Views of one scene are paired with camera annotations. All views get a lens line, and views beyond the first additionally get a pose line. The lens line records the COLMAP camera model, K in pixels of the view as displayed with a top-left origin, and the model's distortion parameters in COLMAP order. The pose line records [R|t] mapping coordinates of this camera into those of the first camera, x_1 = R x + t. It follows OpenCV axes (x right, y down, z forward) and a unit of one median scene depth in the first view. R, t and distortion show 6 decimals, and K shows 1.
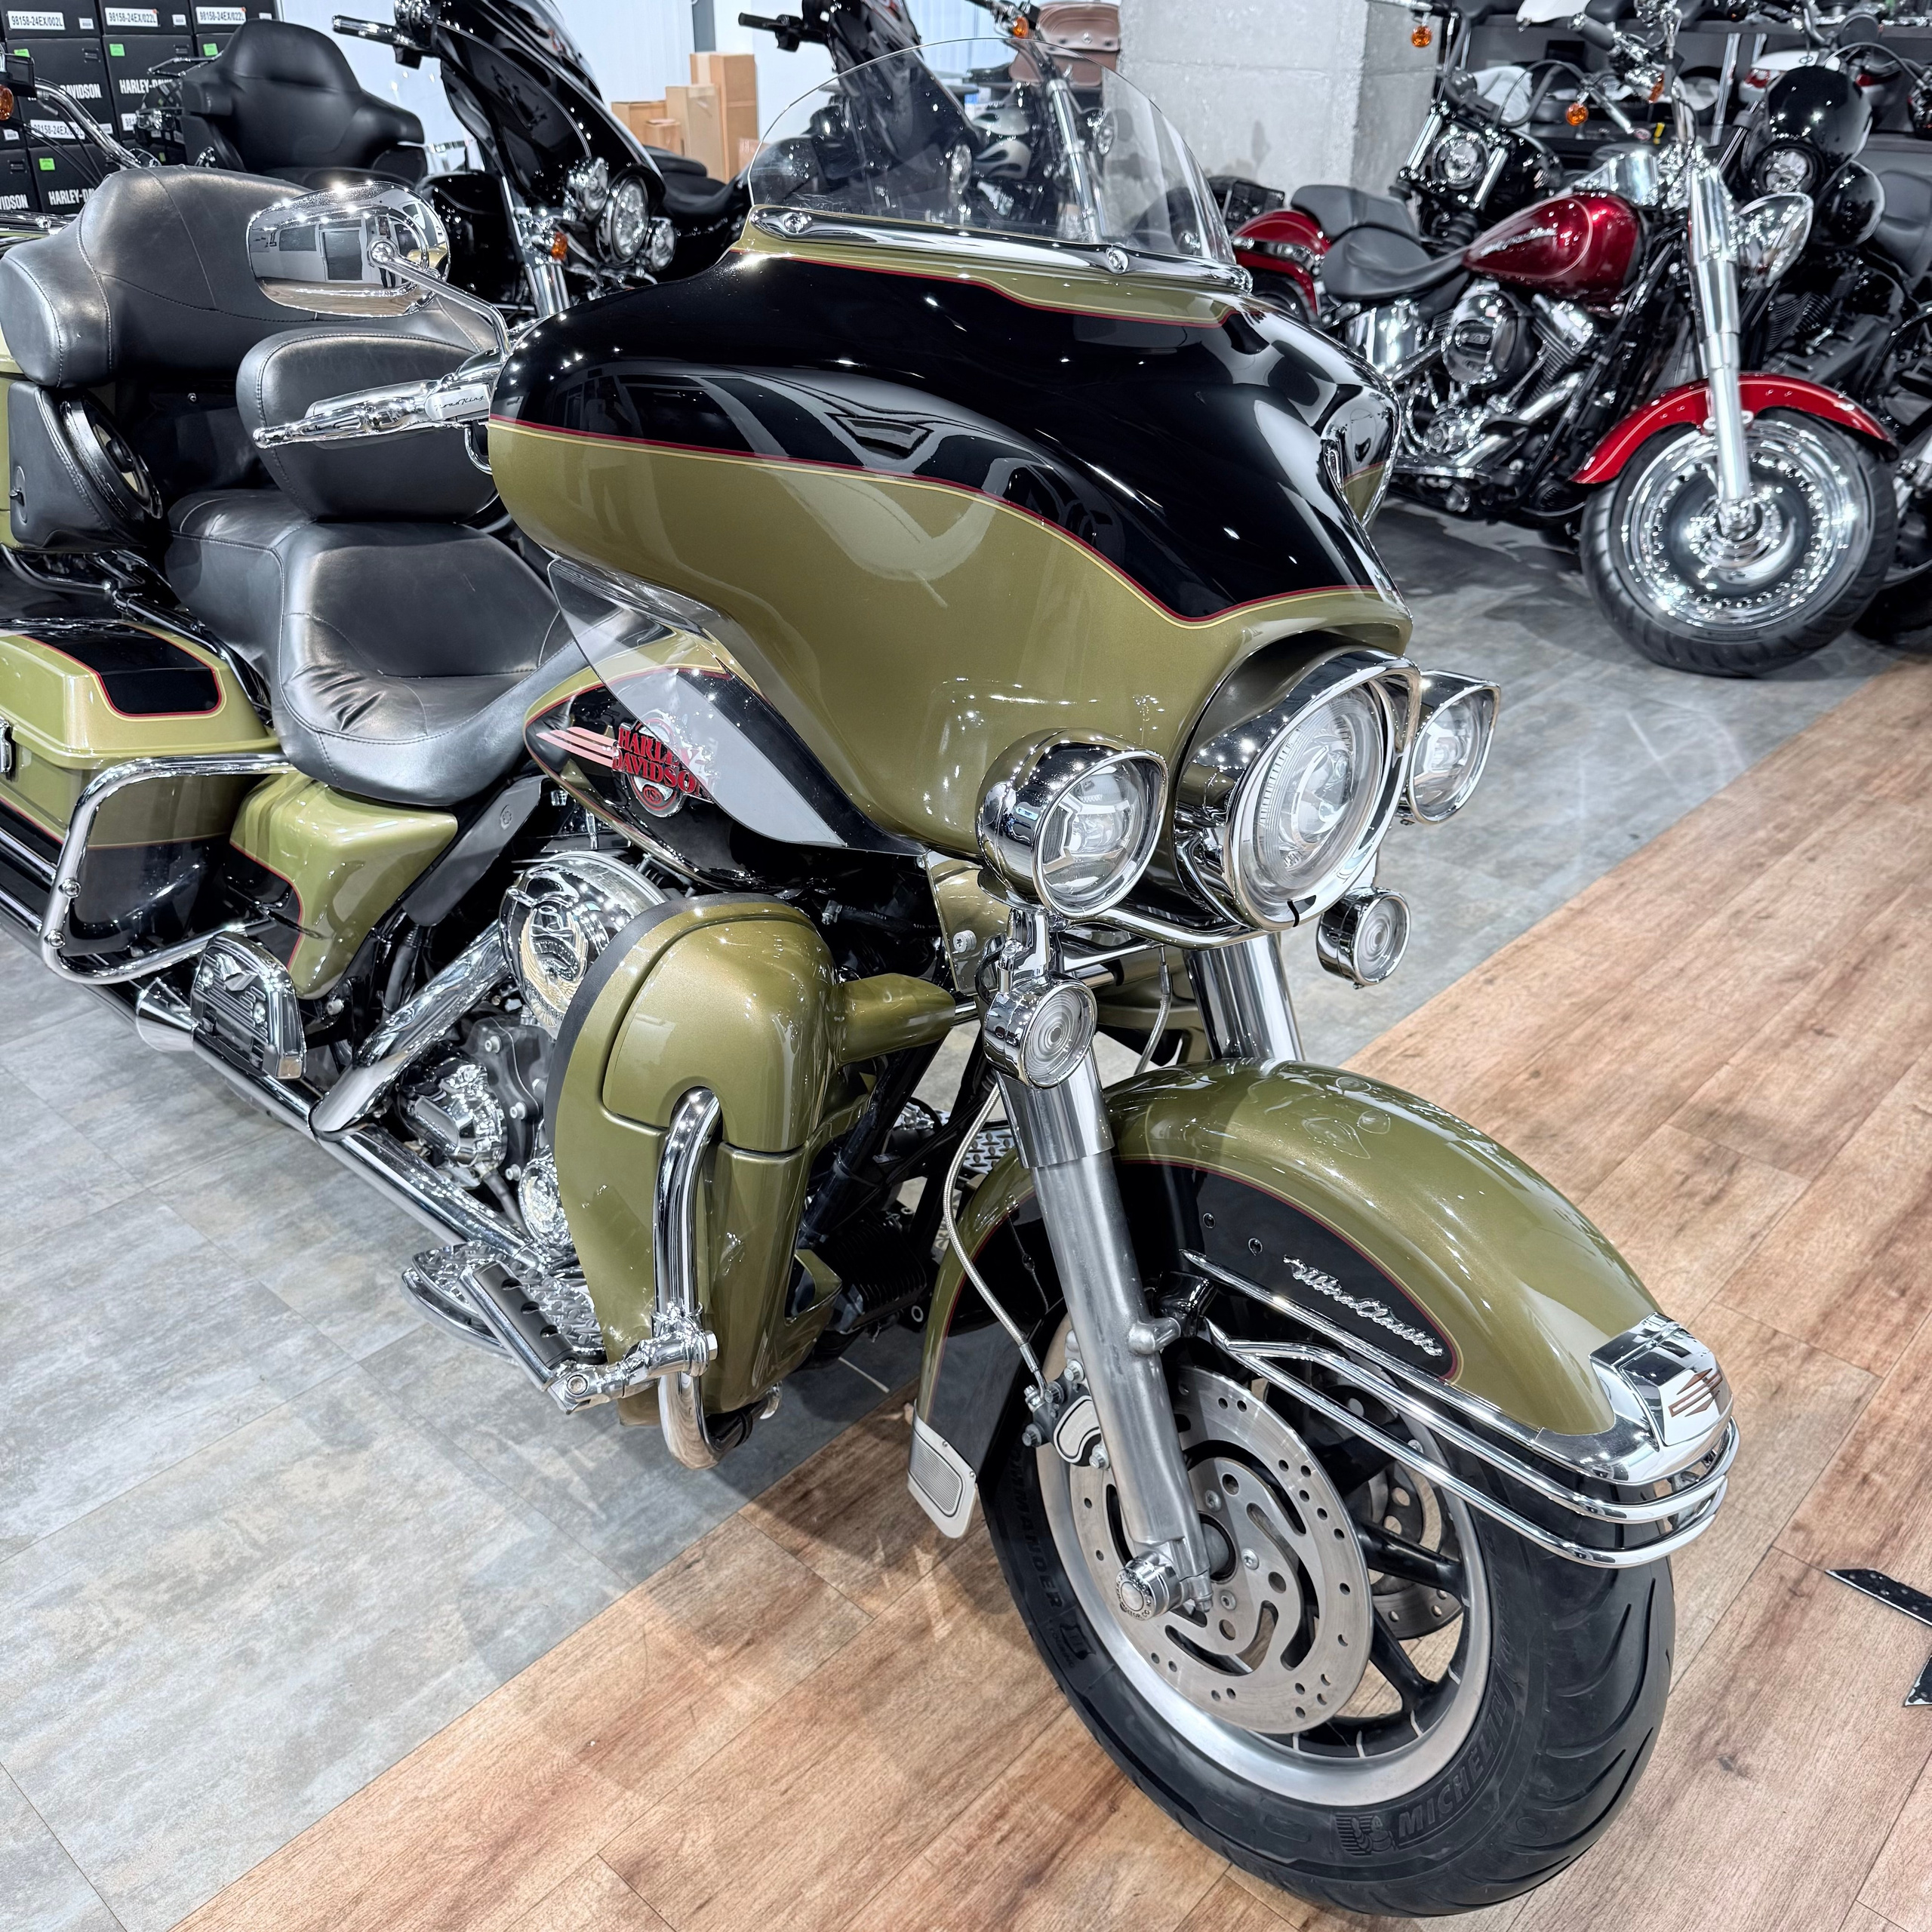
lens RADIAL K [[1818.9, 0, 958.3], [0, 1818.9, 961.3], [0, 0, 1]] dist [0.084100, -0.147920]
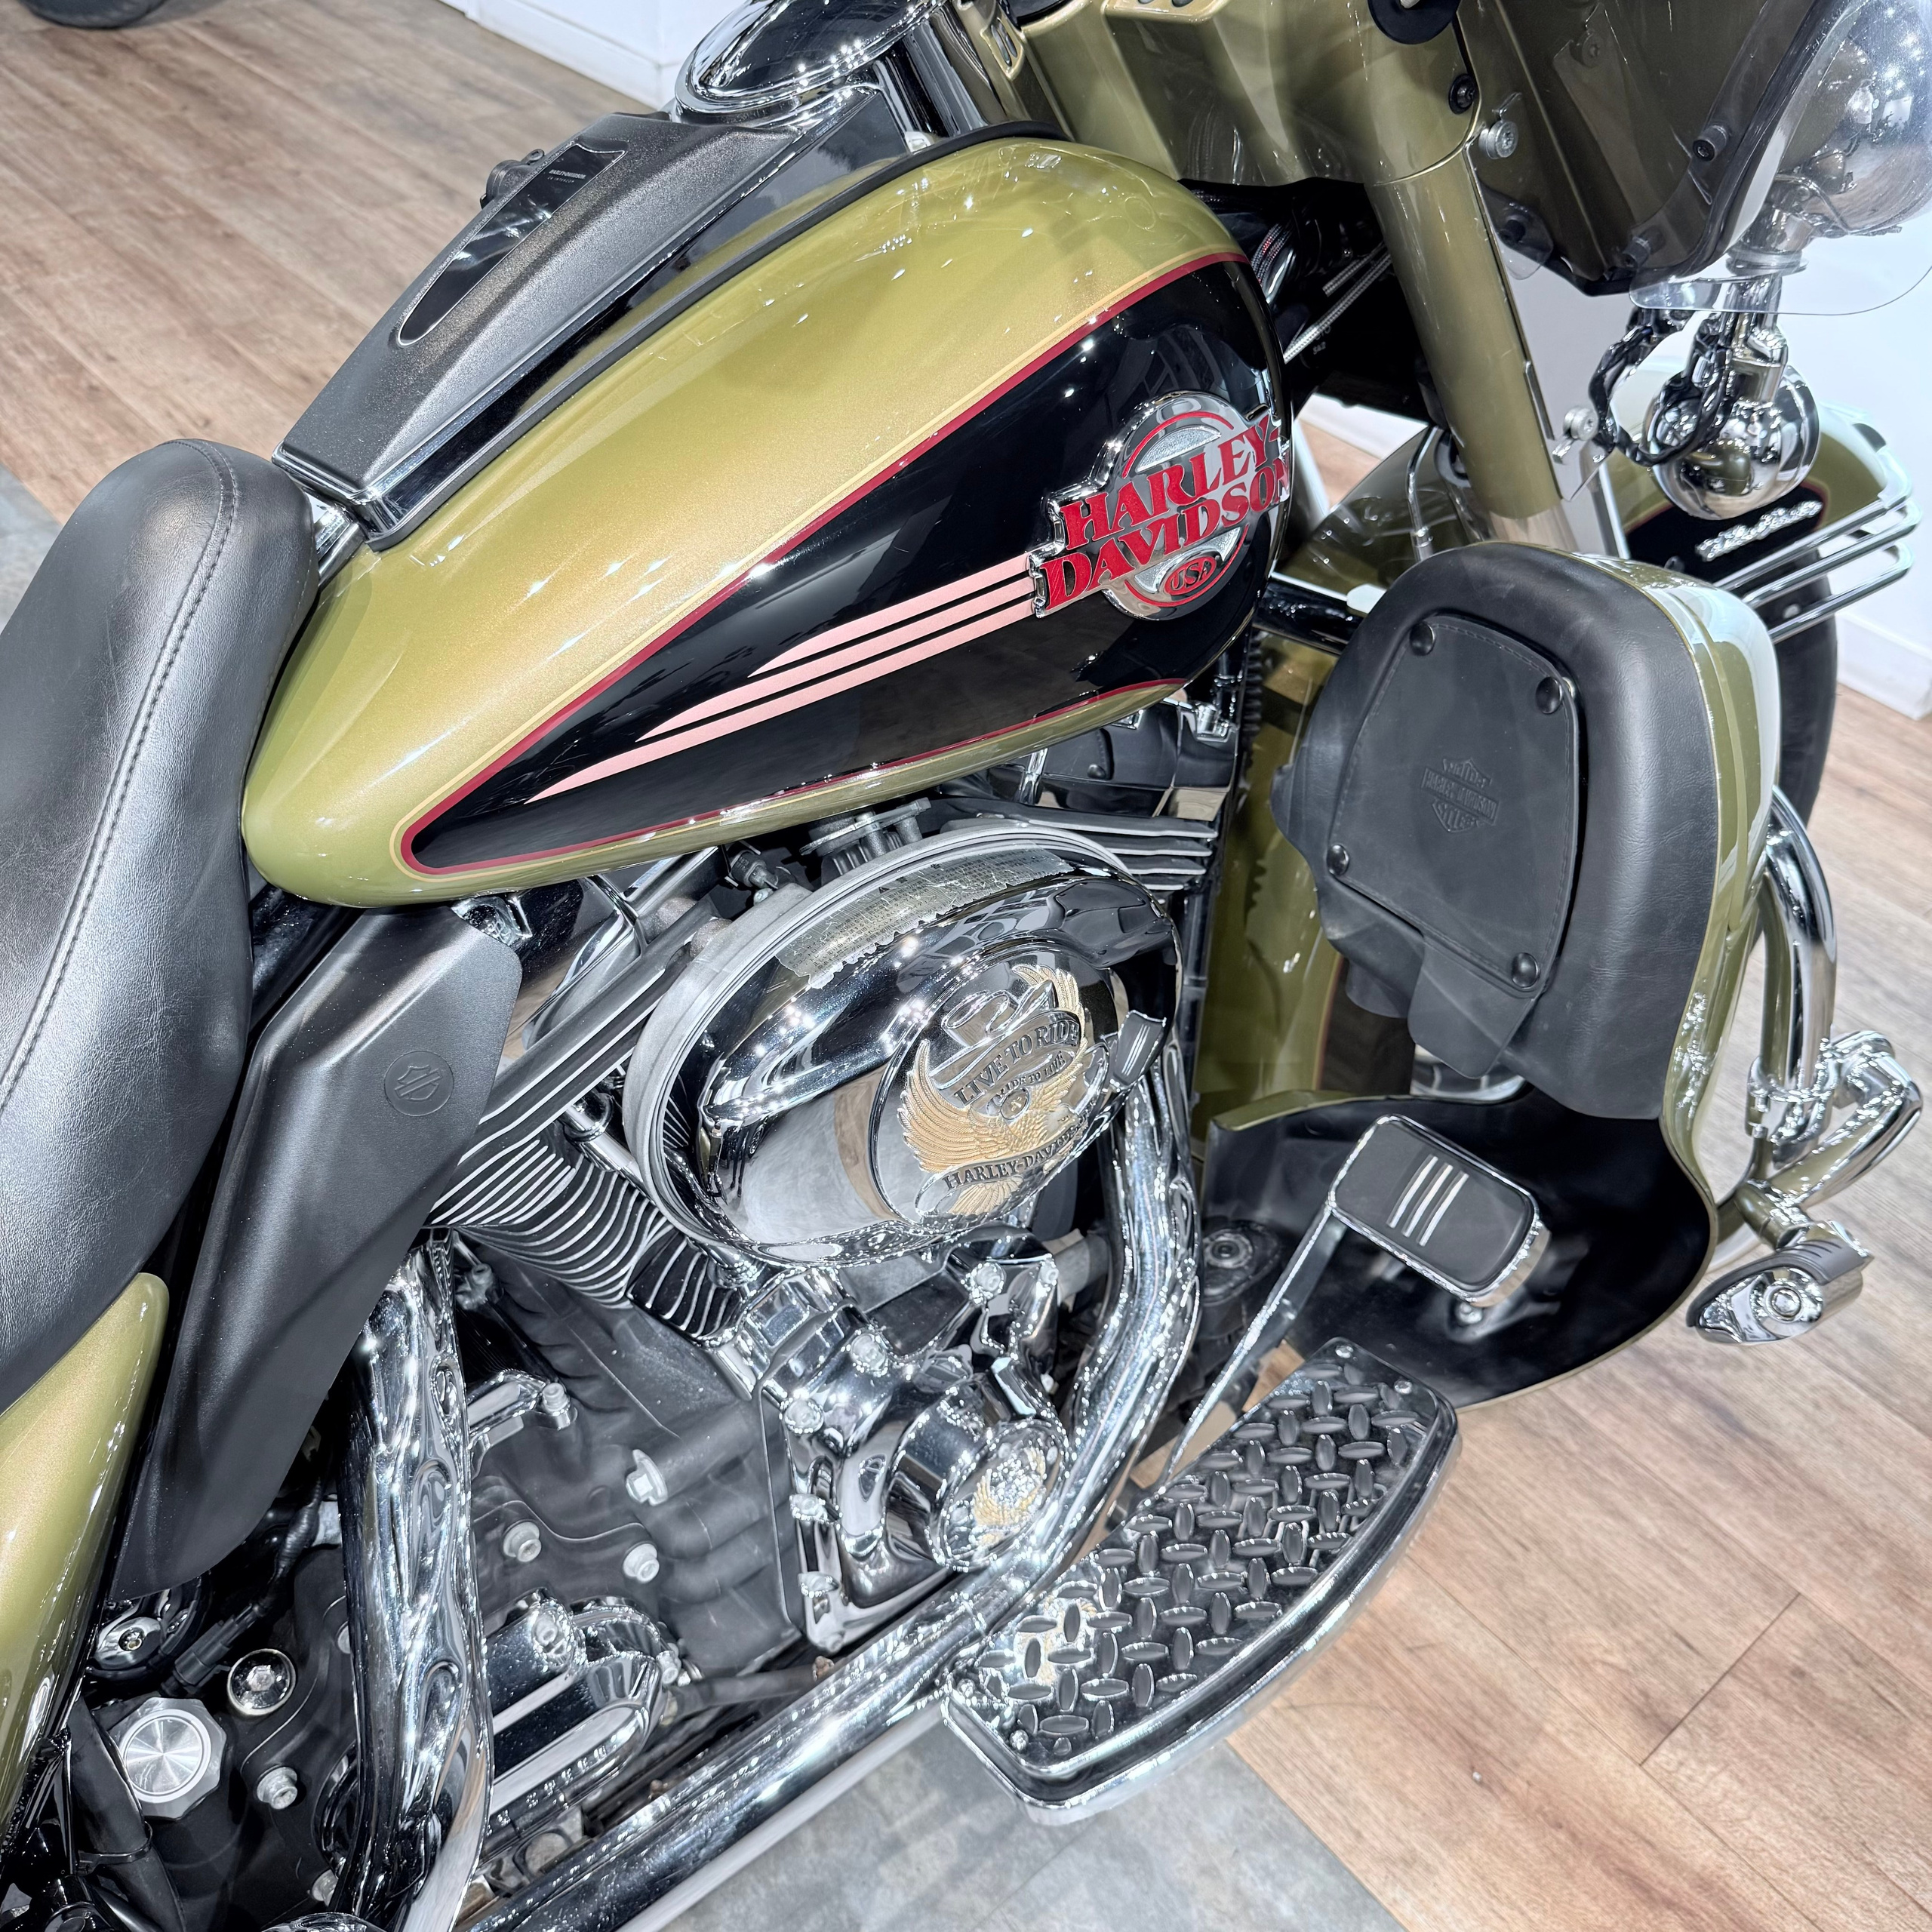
lens RADIAL K [[1844.6, 0, 965.1], [0, 1844.6, 969.4], [0, 0, 1]] dist [0.016230, -0.032627]
pose [[0.126572, -0.648936, 0.750241, -0.351863], [0.434945, 0.716049, 0.545982, -0.178187], [-0.891517, 0.257207, 0.372883, 0.516329]]
